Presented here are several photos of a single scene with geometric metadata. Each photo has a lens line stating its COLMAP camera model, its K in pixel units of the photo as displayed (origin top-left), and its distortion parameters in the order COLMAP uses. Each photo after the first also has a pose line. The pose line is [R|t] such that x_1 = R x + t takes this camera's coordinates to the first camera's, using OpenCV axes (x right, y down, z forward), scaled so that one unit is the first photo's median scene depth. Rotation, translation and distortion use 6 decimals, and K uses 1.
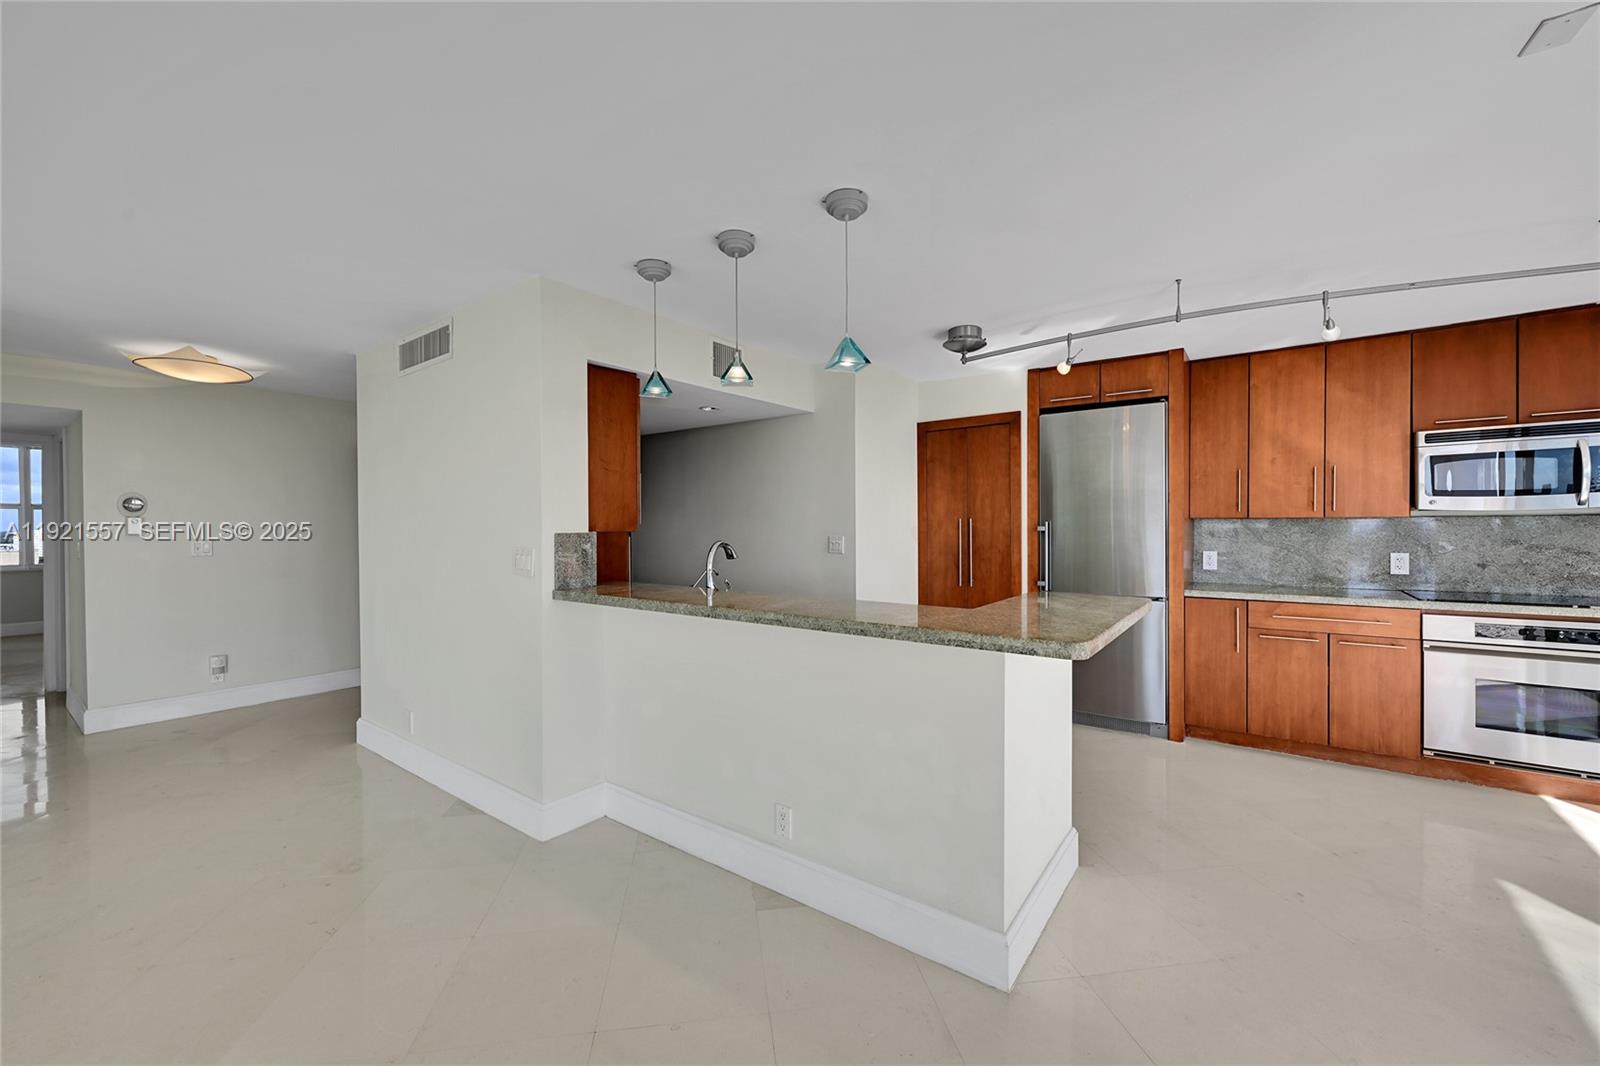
lens RADIAL K [[630.8, 0, 795.1], [0, 630.8, 531.5], [0, 0, 1]] dist [-0.001046, 0.000098]
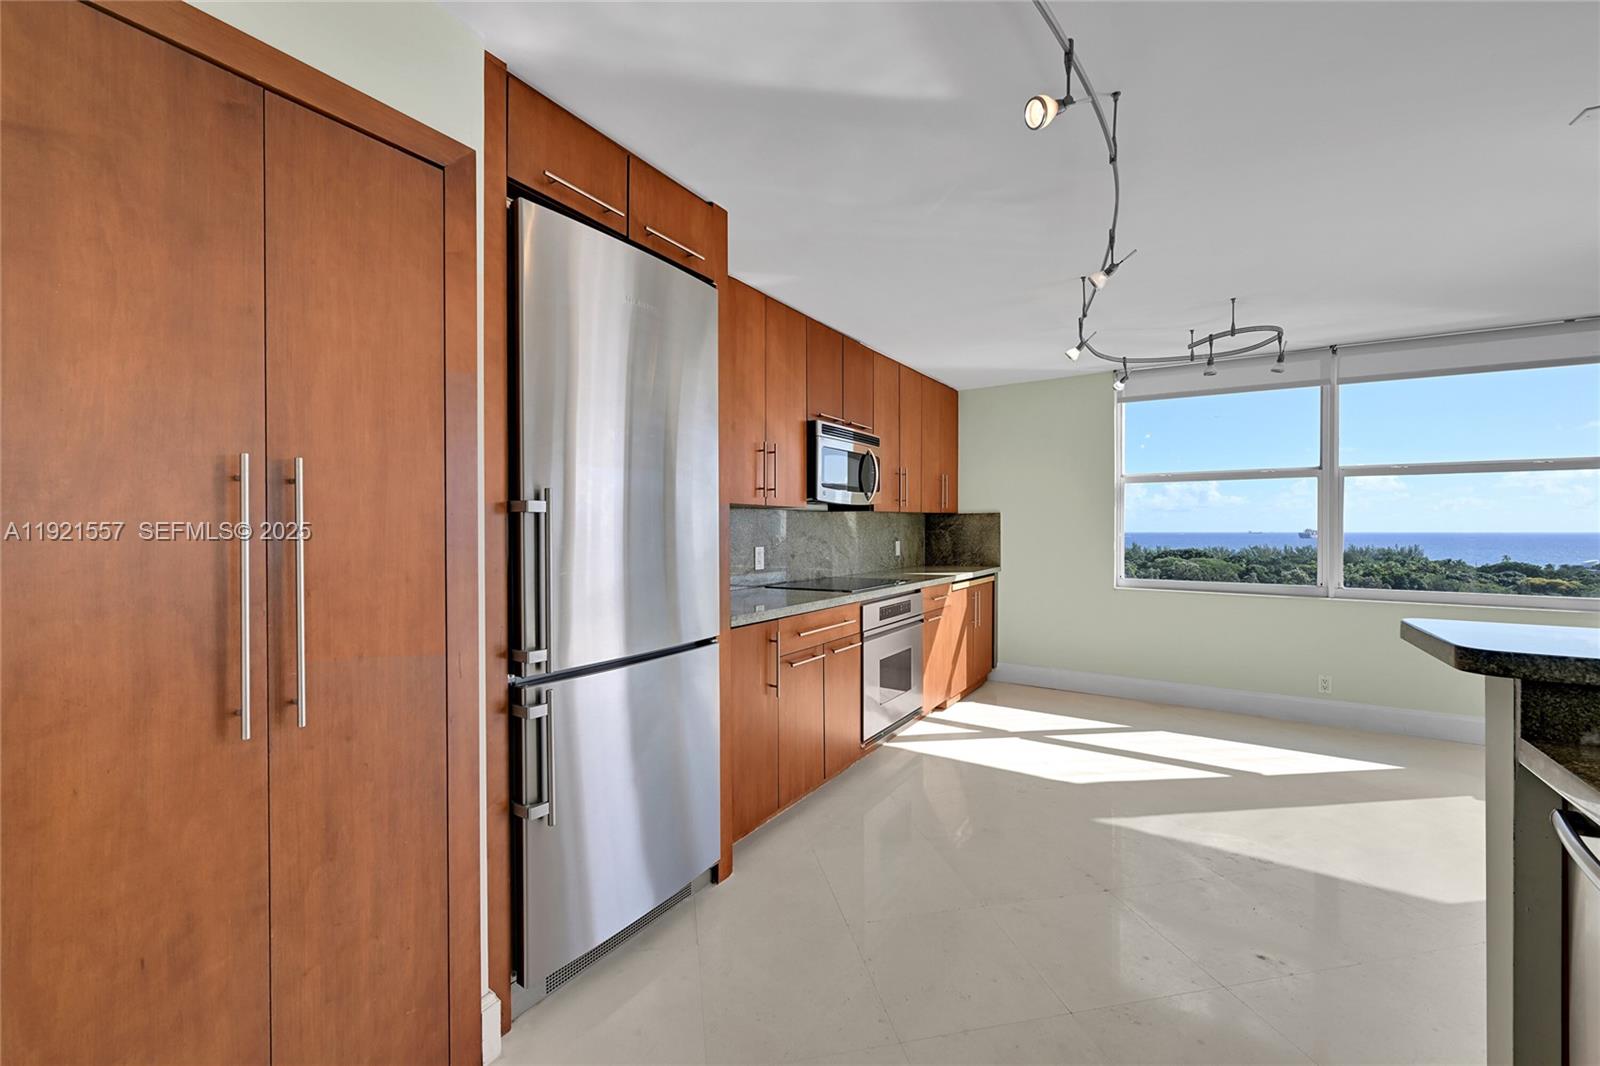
lens RADIAL K [[630.8, 0, 795.7], [0, 630.8, 531.1], [0, 0, 1]] dist [-0.001046, 0.000098]
pose [[-0.060703, 0.004012, 0.998148, 0.018641], [0.009999, 0.999944, -0.003411, 0.015018], [-0.998106, 0.009774, -0.060740, 1.051604]]
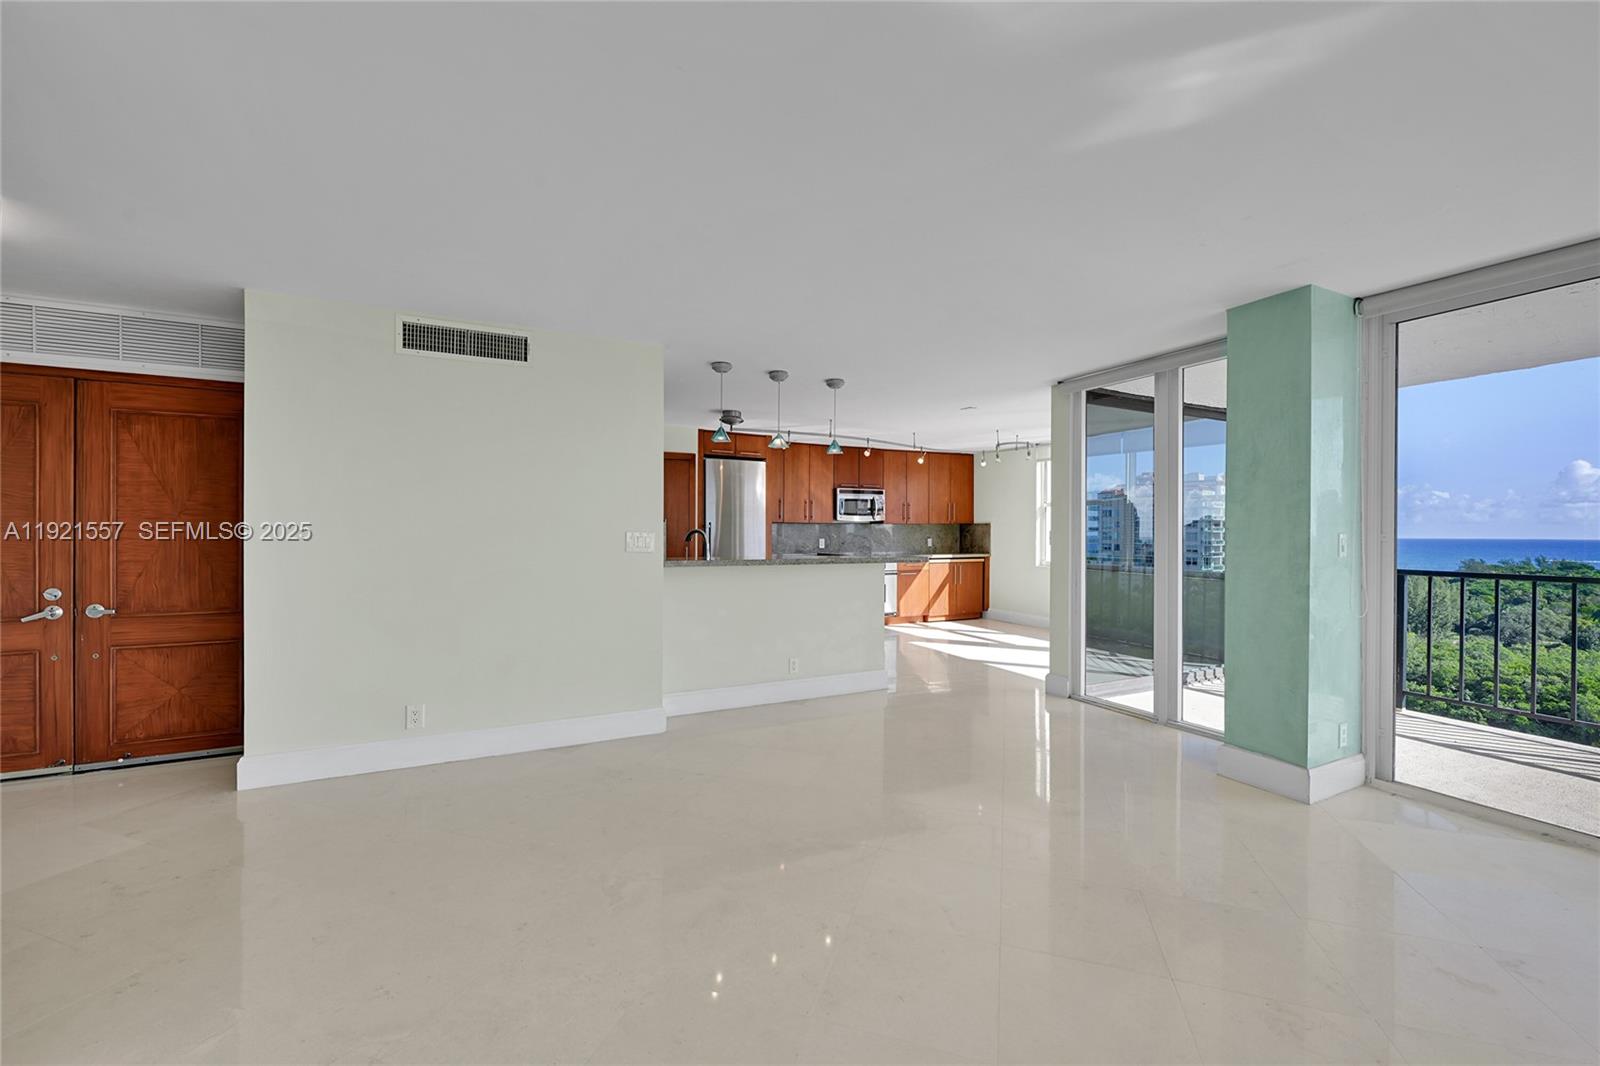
lens RADIAL K [[630.8, 0, 794.7], [0, 630.8, 530.4], [0, 0, 1]] dist [-0.001046, 0.000098]
pose [[0.450178, 0.009814, 0.892885, -1.203208], [0.000538, 0.999936, -0.011262, 0.030246], [-0.892938, 0.005550, 0.450144, 0.051354]]
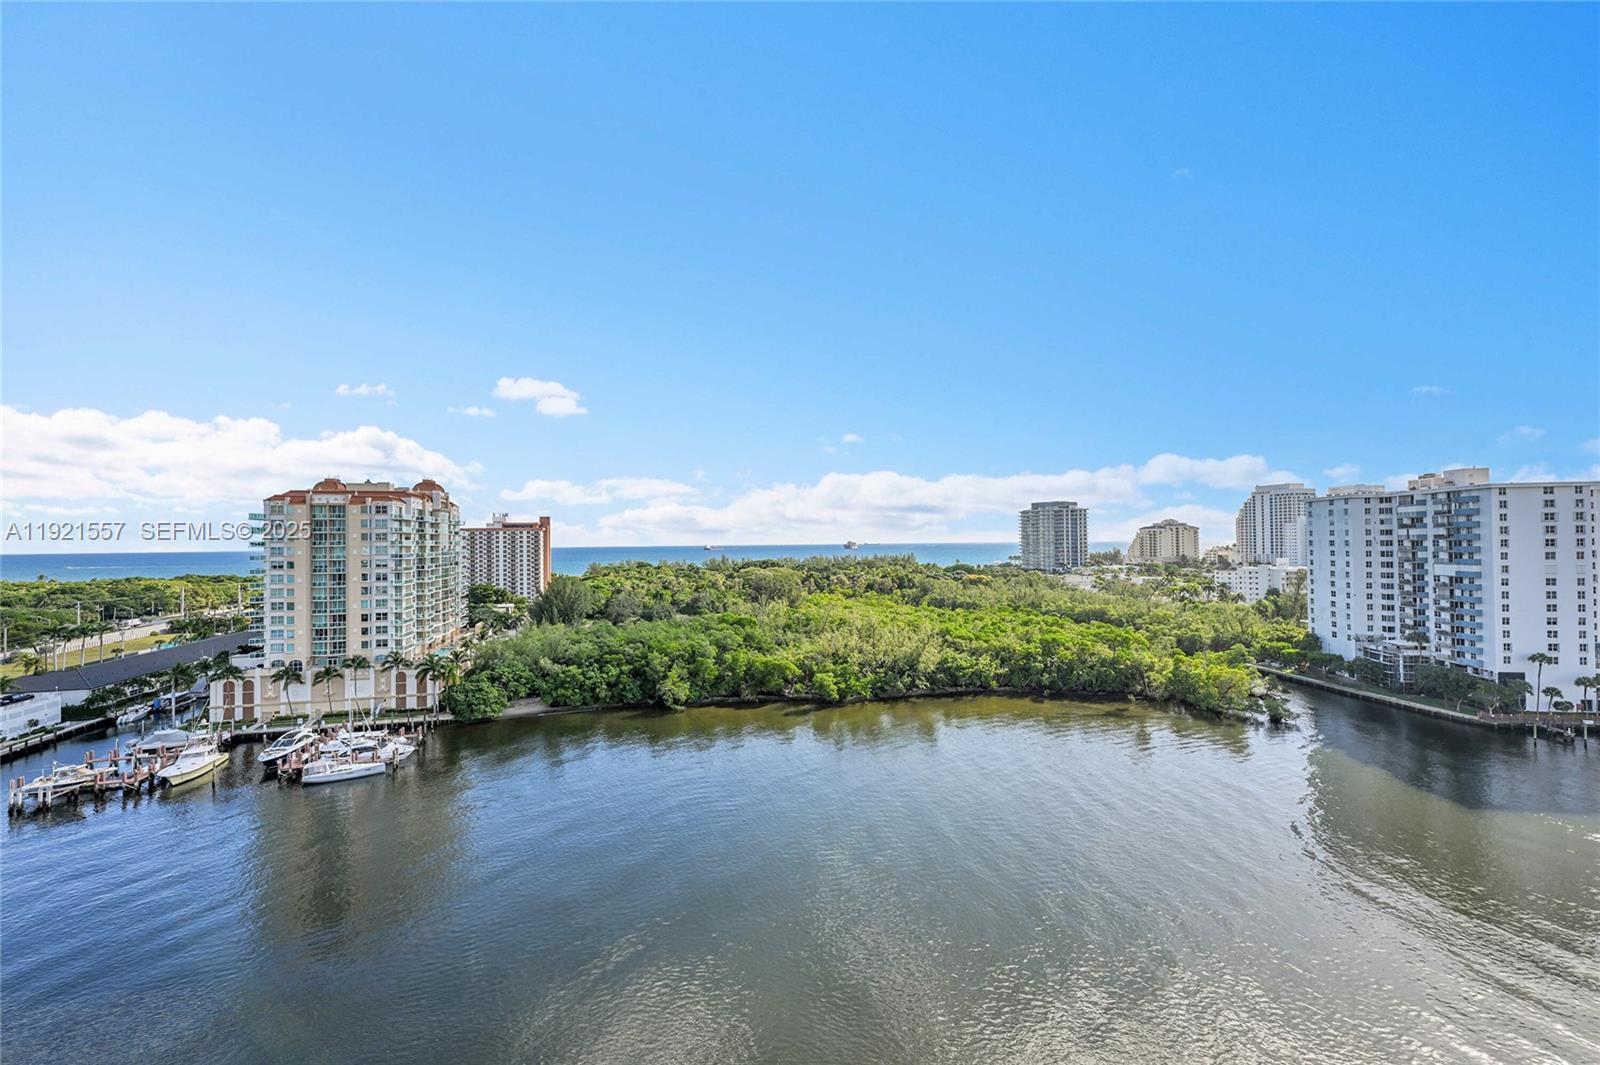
lens RADIAL K [[645.7, 0, 800.3], [0, 645.7, 532.1], [0, 0, 1]] dist [0.001849, 0.000738]
pose [[-0.615665, 0.024827, 0.787617, 0.610121], [0.021316, 0.999663, -0.014848, -0.000745], [-0.787720, 0.007647, -0.615987, -0.424779]]
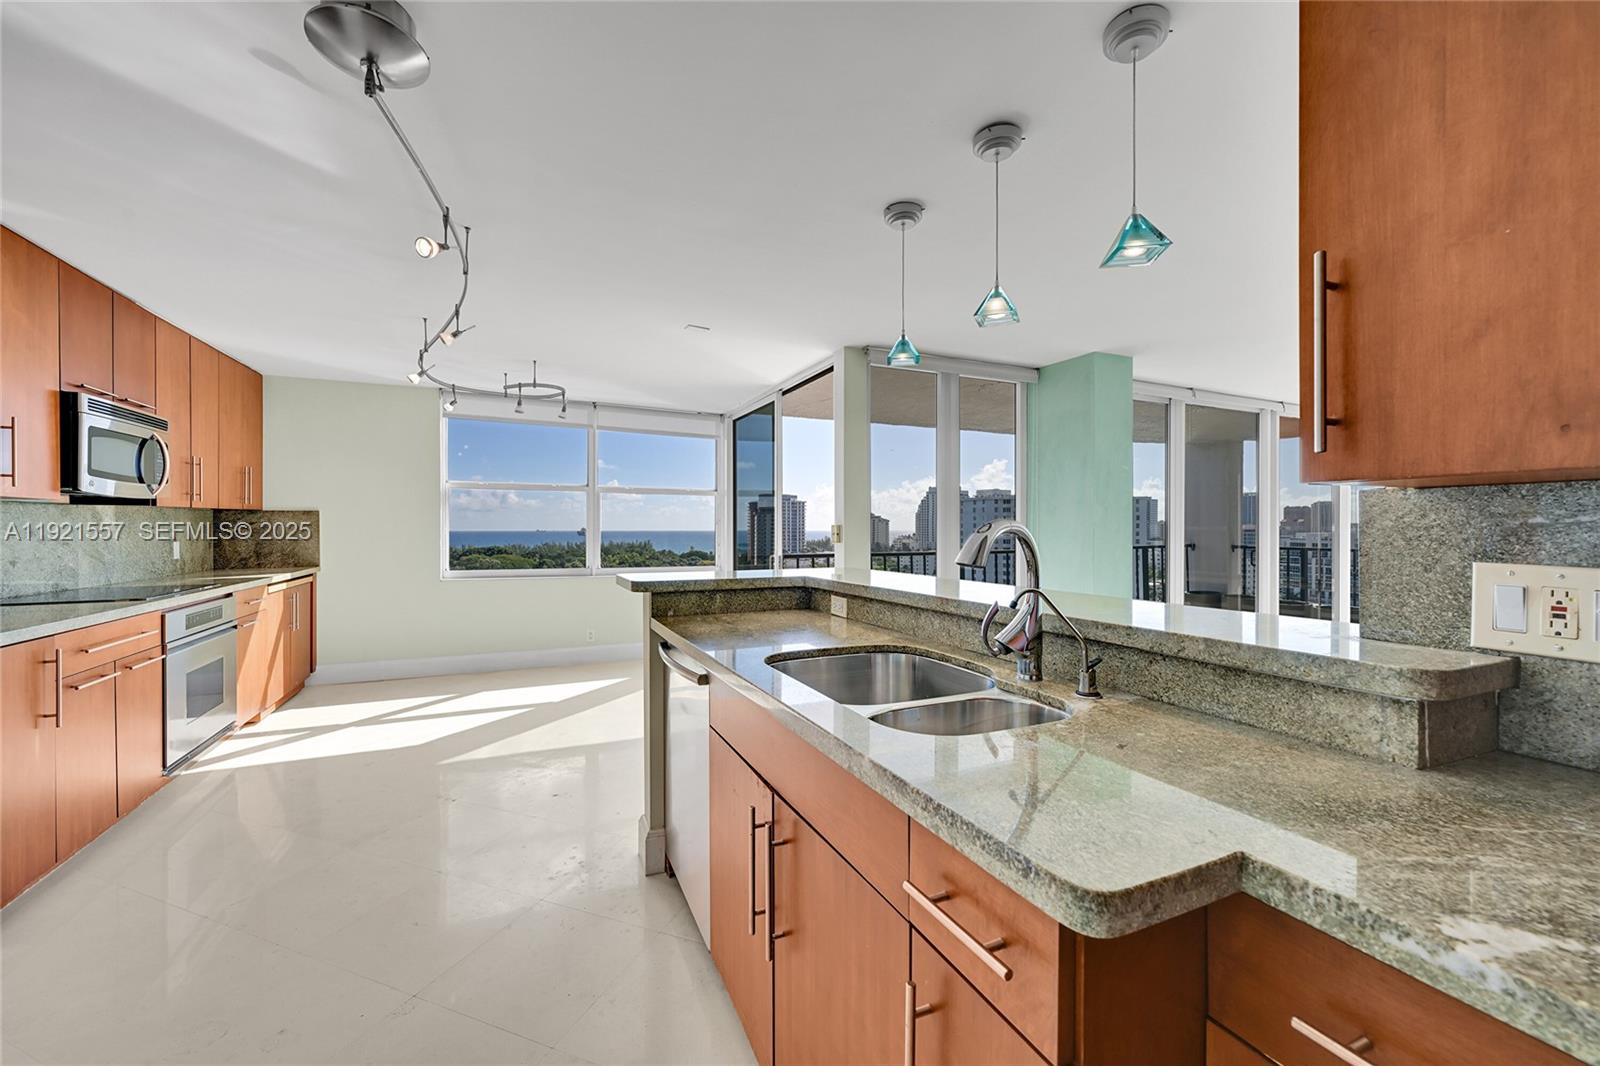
lens RADIAL K [[630.8, 0, 795.7], [0, 630.8, 531.9], [0, 0, 1]] dist [-0.001046, 0.000098]
pose [[-0.876307, 0.003086, 0.481744, -0.166190], [0.009107, 0.999907, 0.010161, 0.014931], [-0.481668, 0.013291, -0.876253, 1.212287]]
